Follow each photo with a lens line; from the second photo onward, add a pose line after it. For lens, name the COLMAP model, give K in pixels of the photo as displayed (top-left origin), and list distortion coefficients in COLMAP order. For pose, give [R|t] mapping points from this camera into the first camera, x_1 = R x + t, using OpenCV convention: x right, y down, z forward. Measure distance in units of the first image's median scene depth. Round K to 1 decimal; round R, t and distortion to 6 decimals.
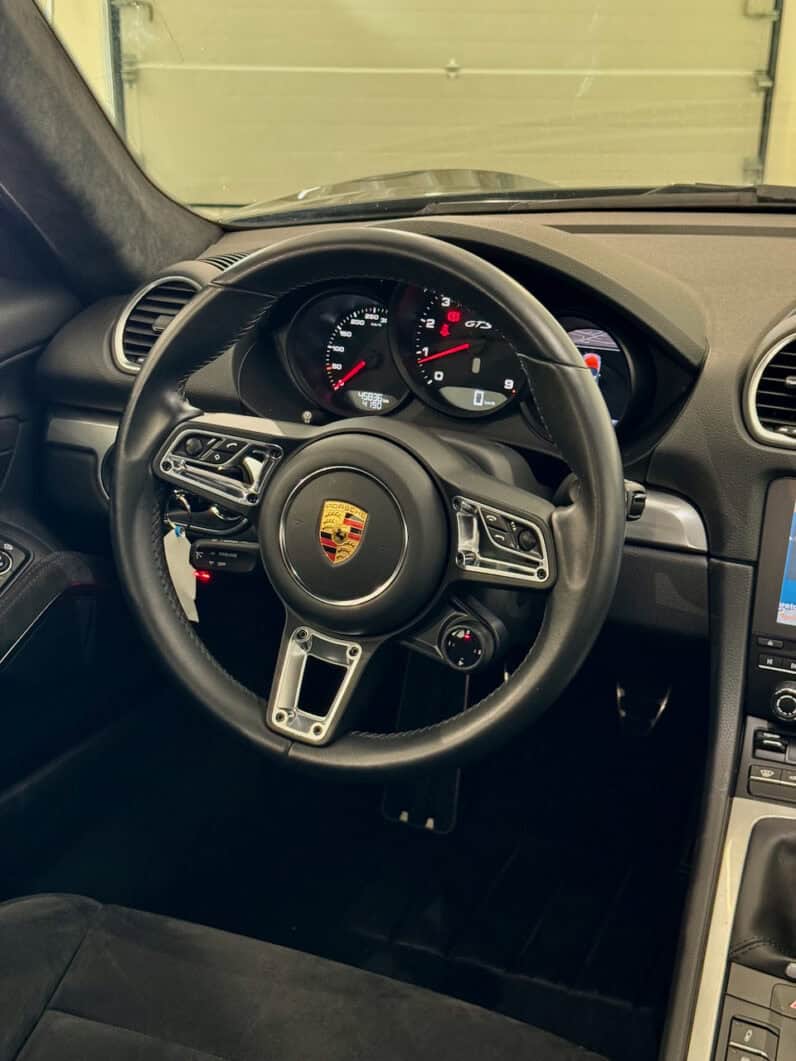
lens RADIAL K [[1493.7, 0, 398.0], [0, 1493.7, 530.5], [0, 0, 1]] dist [0.161299, -0.633625]
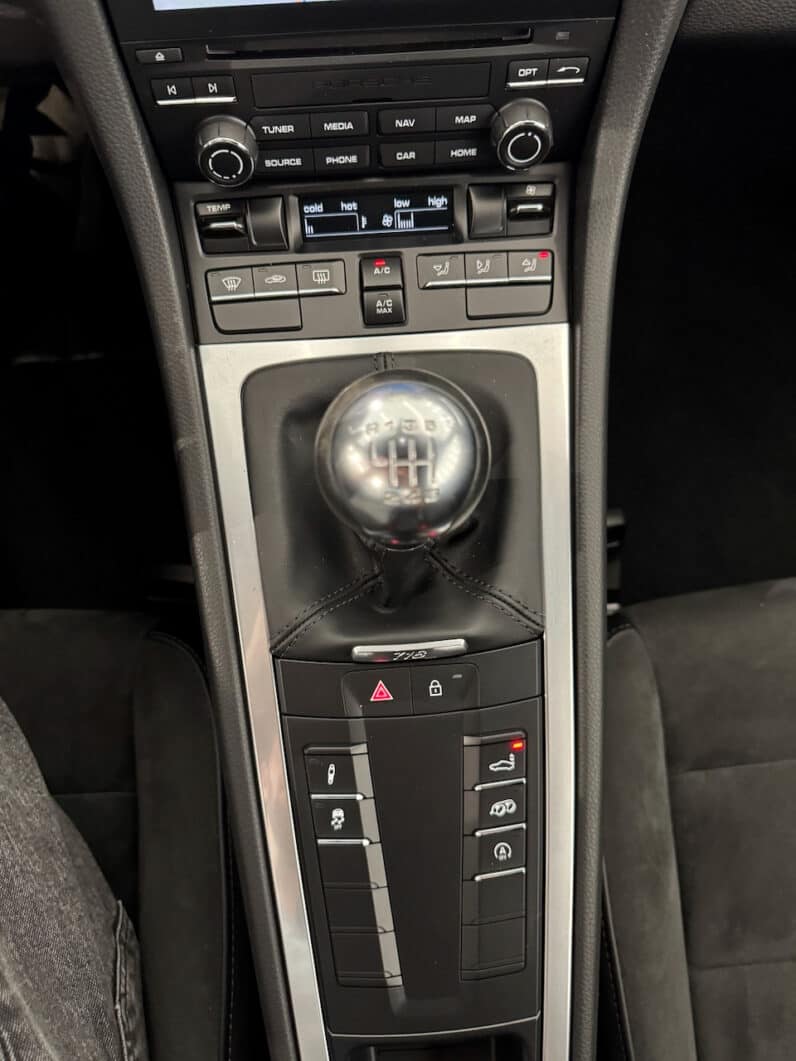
lens RADIAL K [[824.2, 0, 398.0], [0, 824.2, 530.5], [0, 0, 1]] dist [0.002635, -0.001414]
pose [[0.888884, -0.432291, 0.151690, 0.204732], [0.171612, 0.621182, 0.764645, -0.032731], [-0.424776, -0.653649, 0.626345, 0.664387]]
